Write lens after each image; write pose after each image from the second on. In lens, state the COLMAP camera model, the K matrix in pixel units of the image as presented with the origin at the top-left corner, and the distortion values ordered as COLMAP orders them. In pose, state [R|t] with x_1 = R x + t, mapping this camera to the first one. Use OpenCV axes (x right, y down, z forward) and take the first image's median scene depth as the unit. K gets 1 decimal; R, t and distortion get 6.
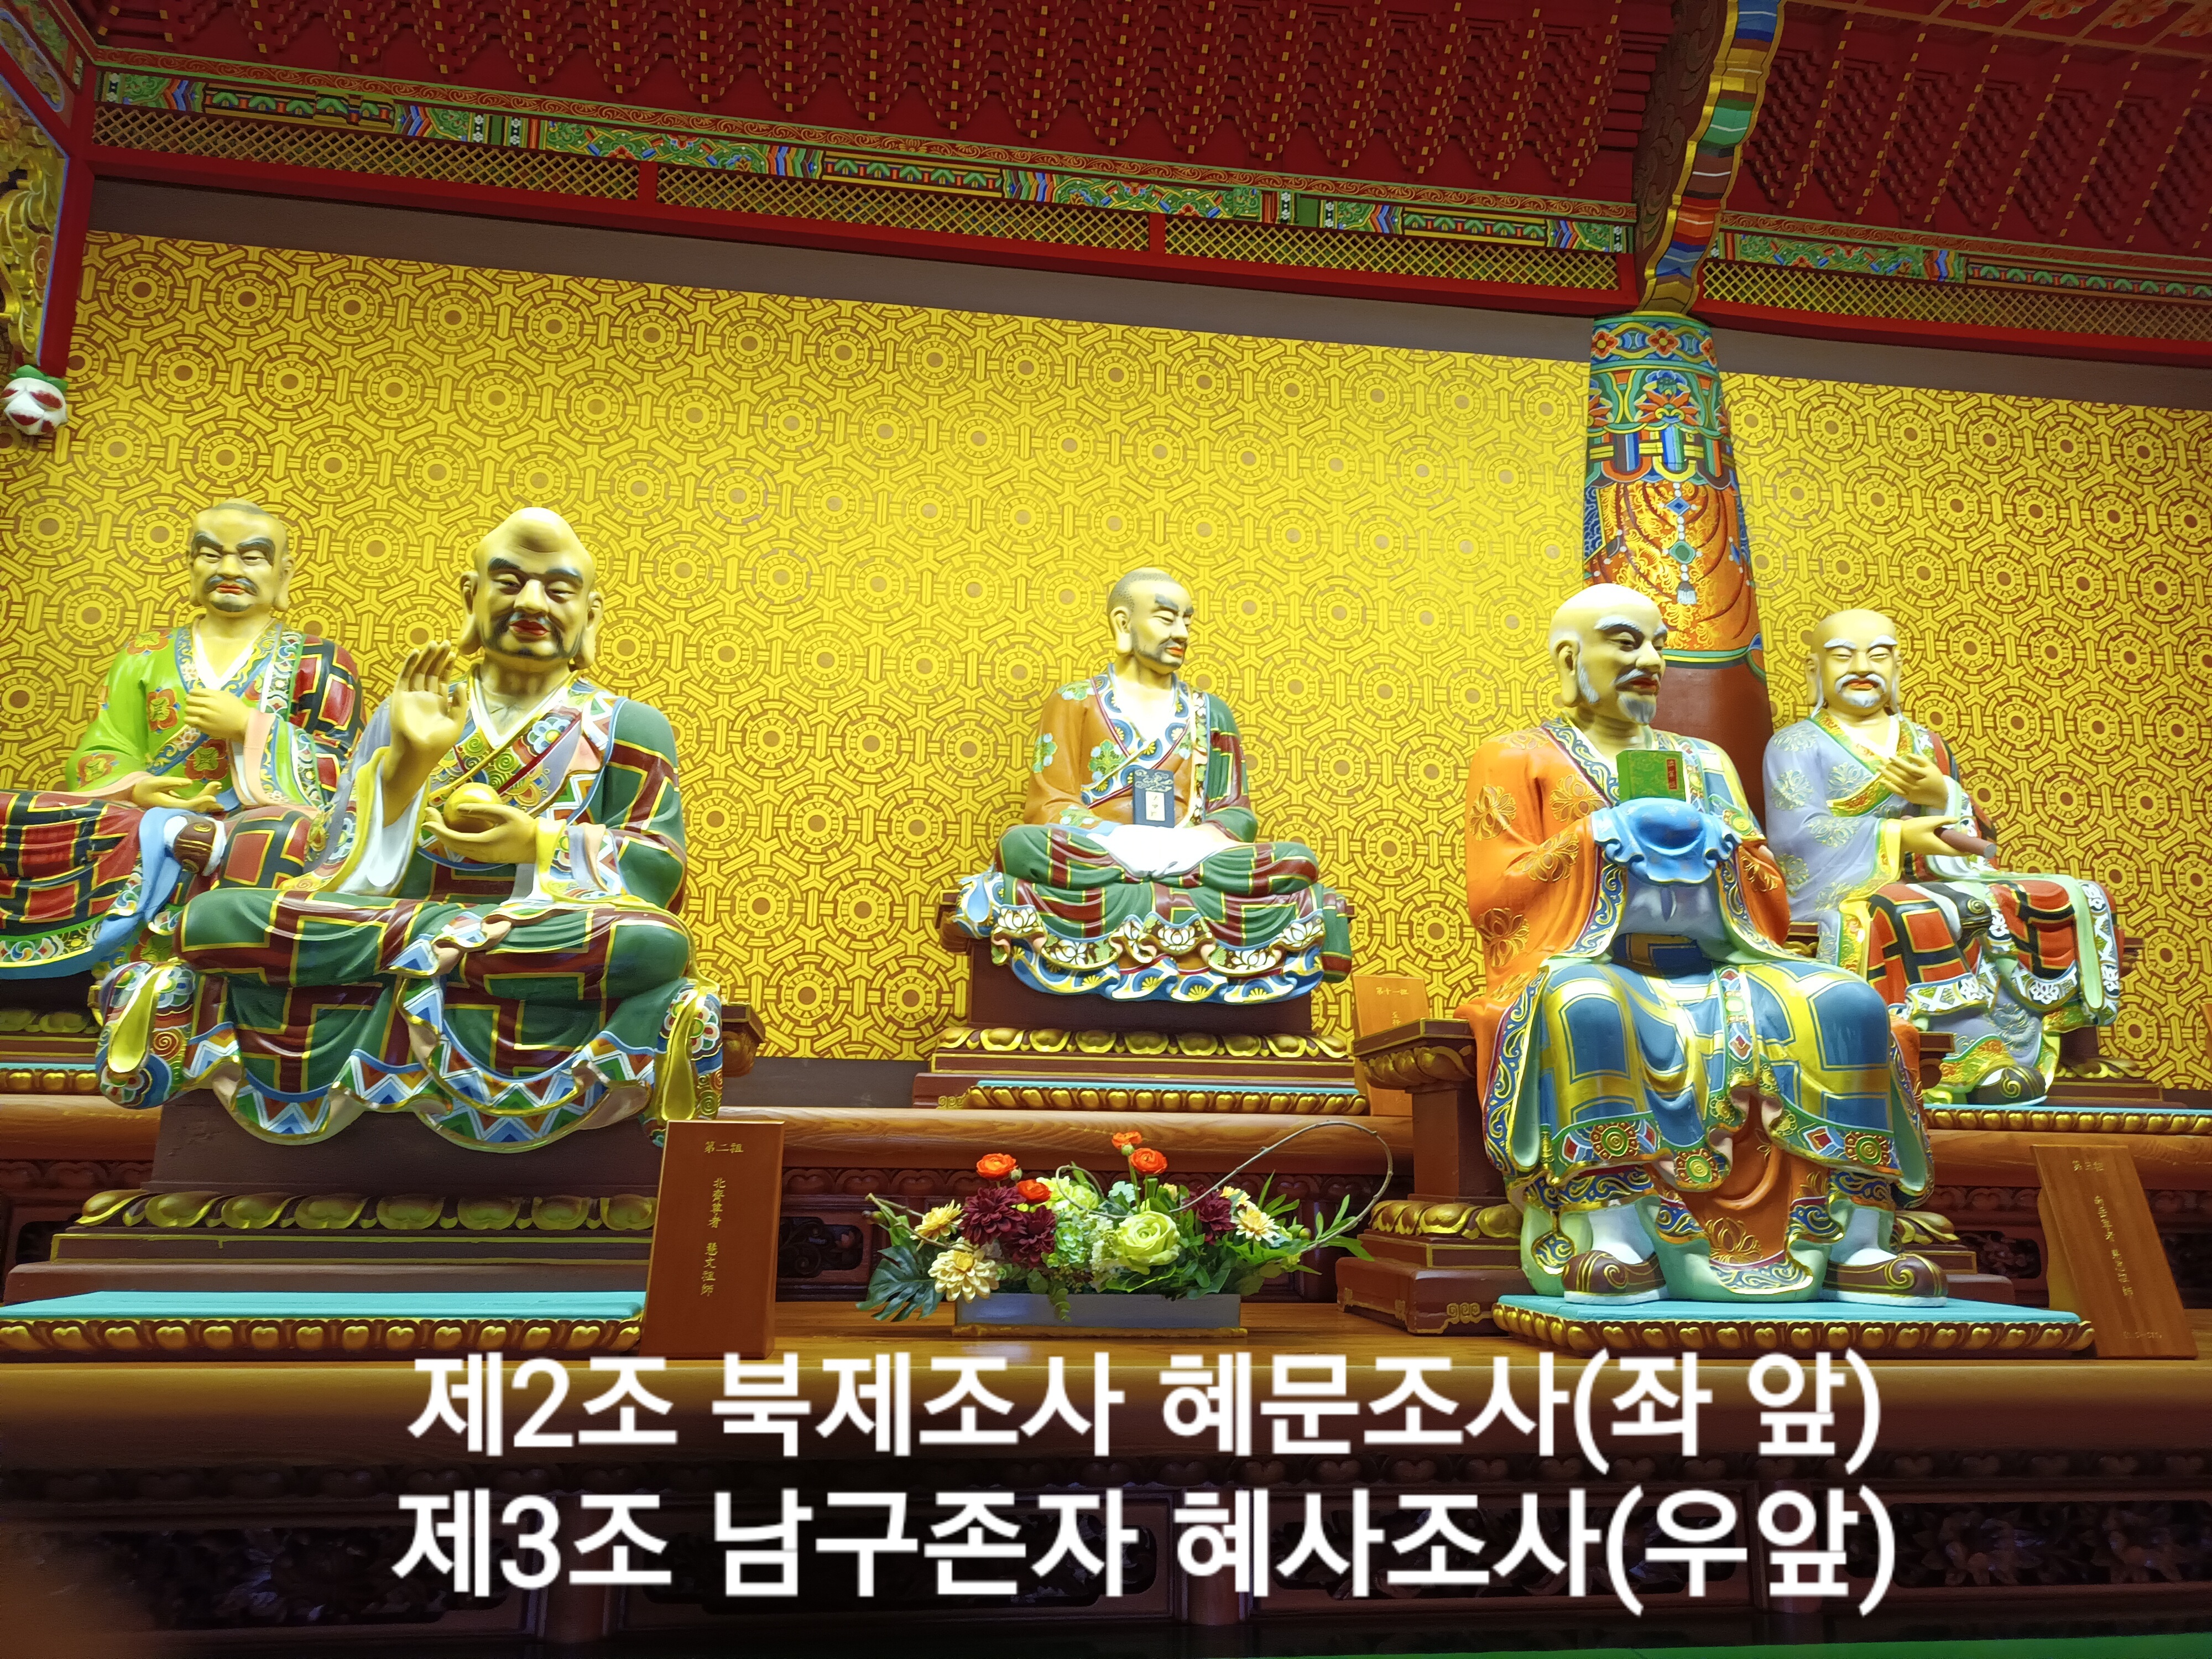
lens RADIAL K [[1609.1, 0, 1092.0], [0, 1609.1, 821.8], [0, 0, 1]] dist [0.045734, -0.006881]
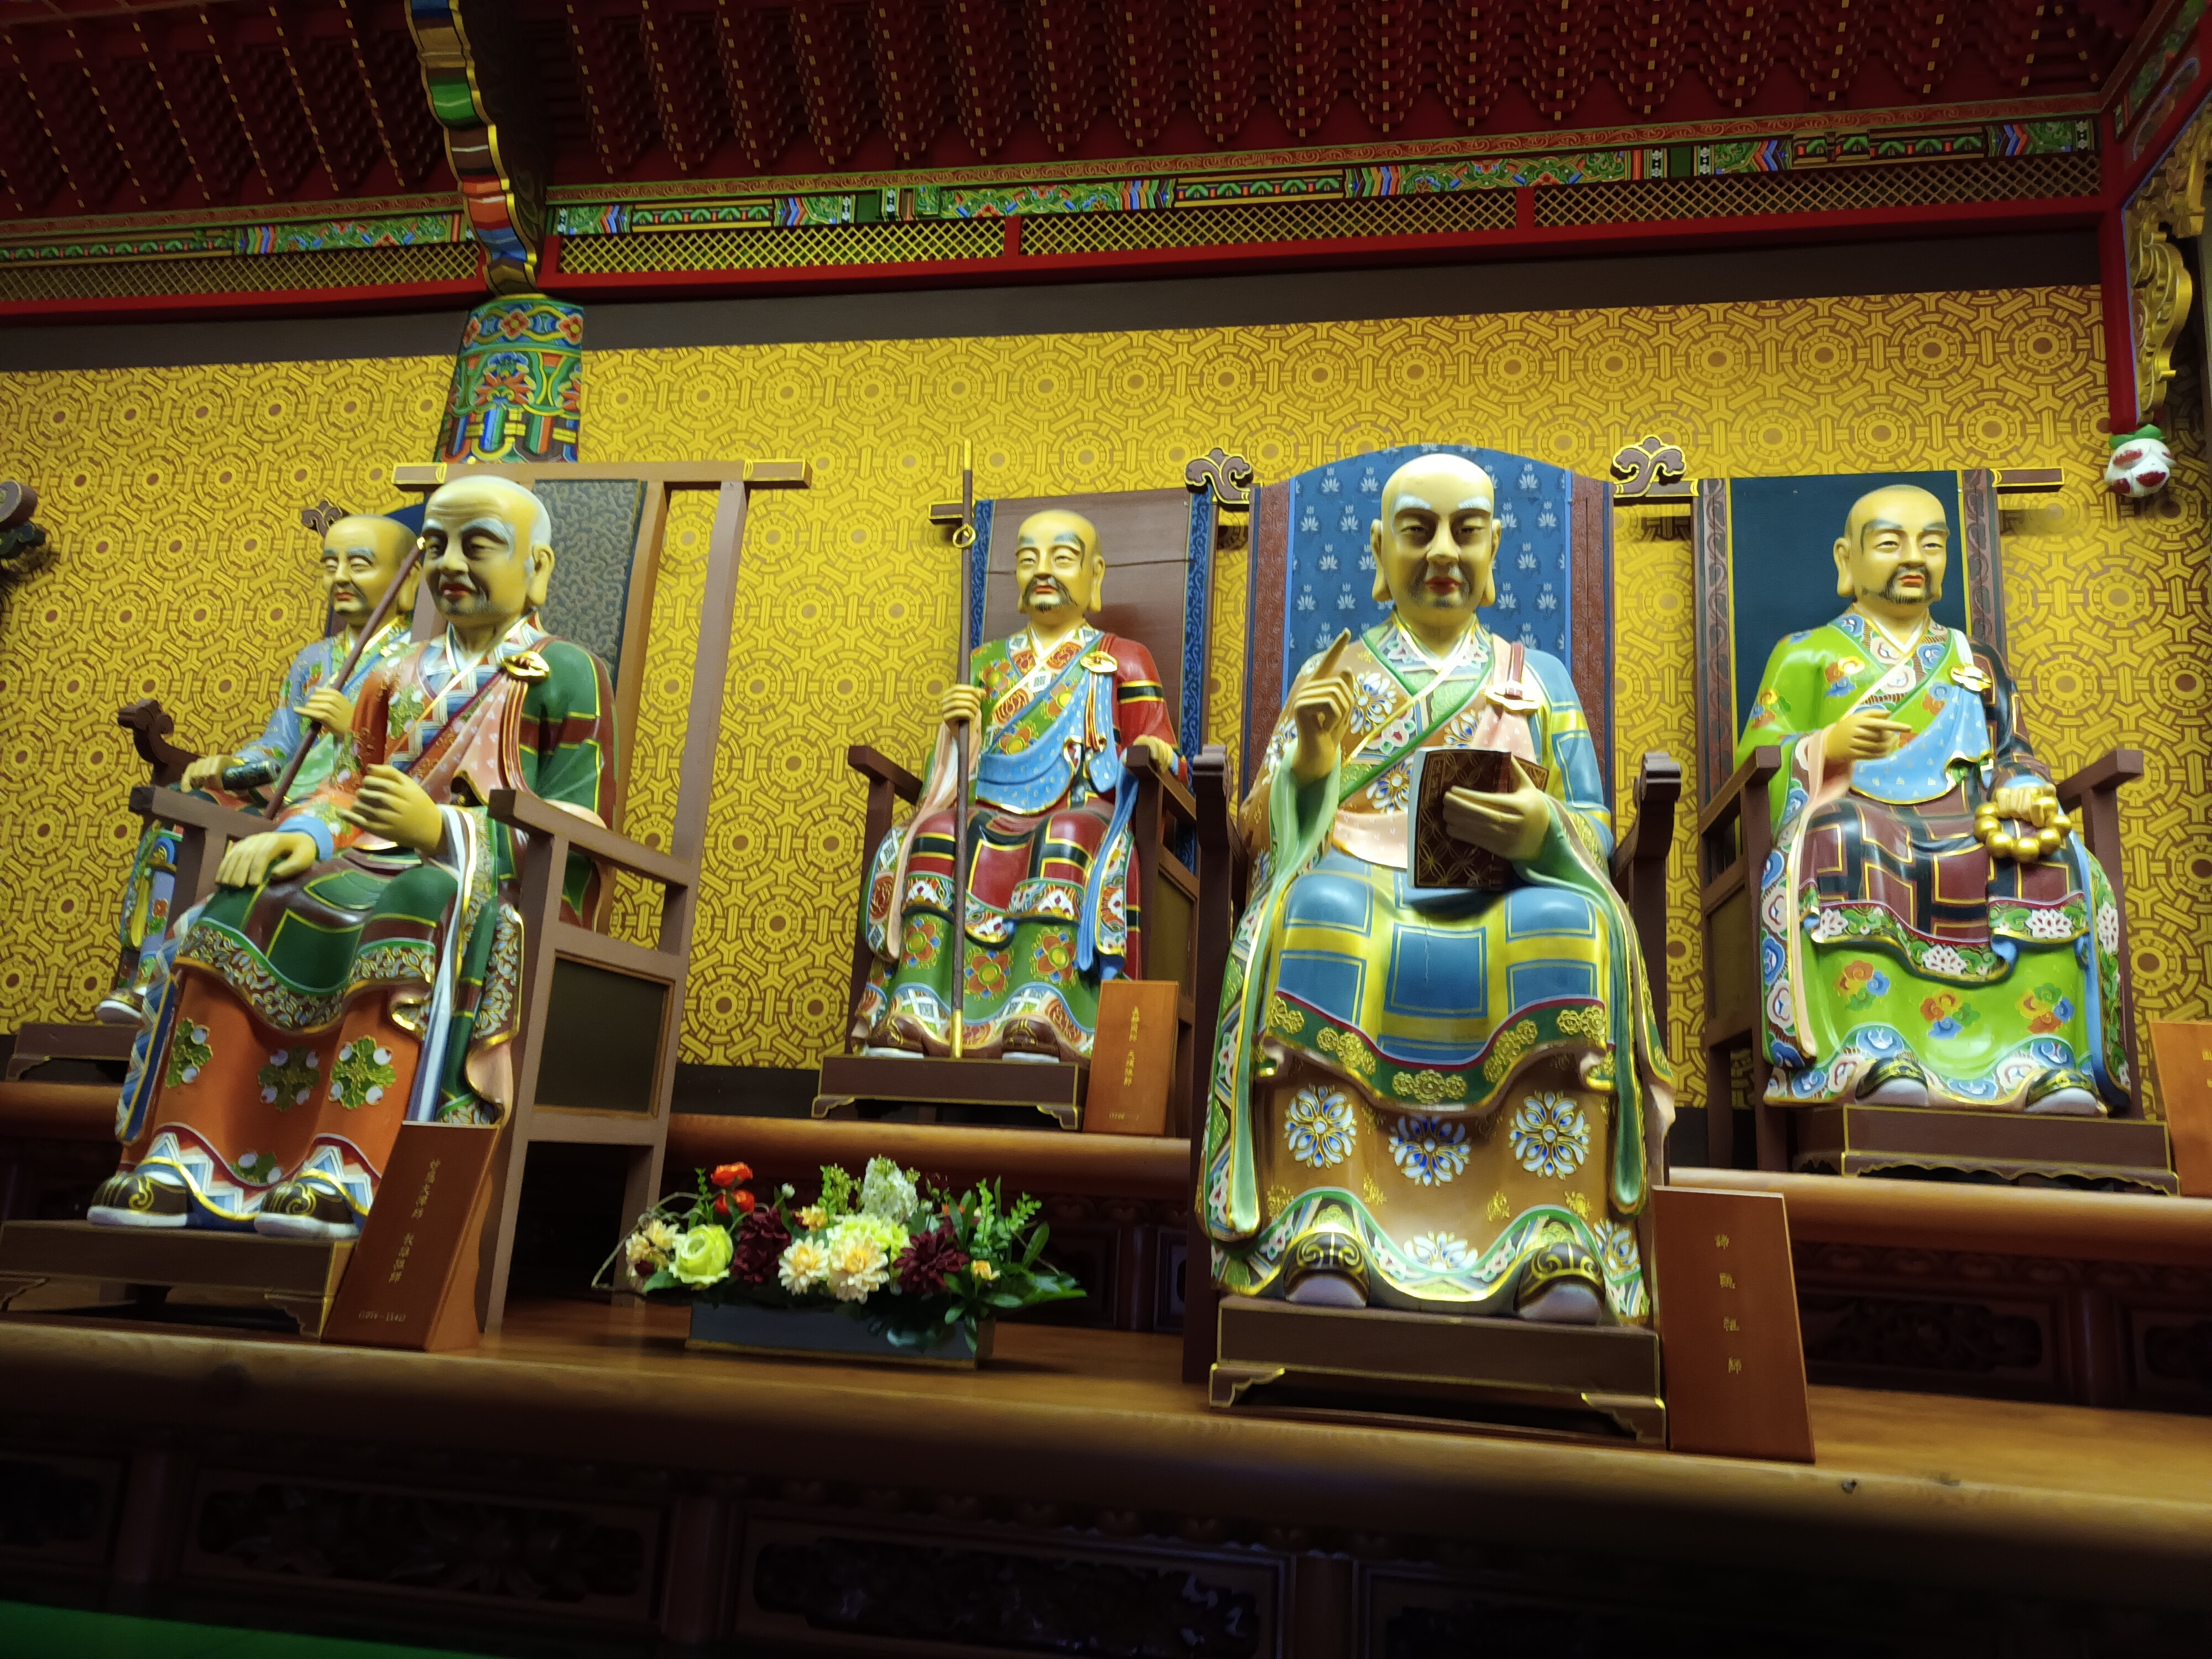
lens RADIAL K [[1645.6, 0, 1106.2], [0, 1645.6, 865.1], [0, 0, 1]] dist [0.039472, -0.002359]
pose [[0.947618, -0.016592, -0.318975, 0.401355], [0.018811, 0.999816, 0.003877, 0.016529], [0.318852, -0.009674, 0.947755, 0.057090]]
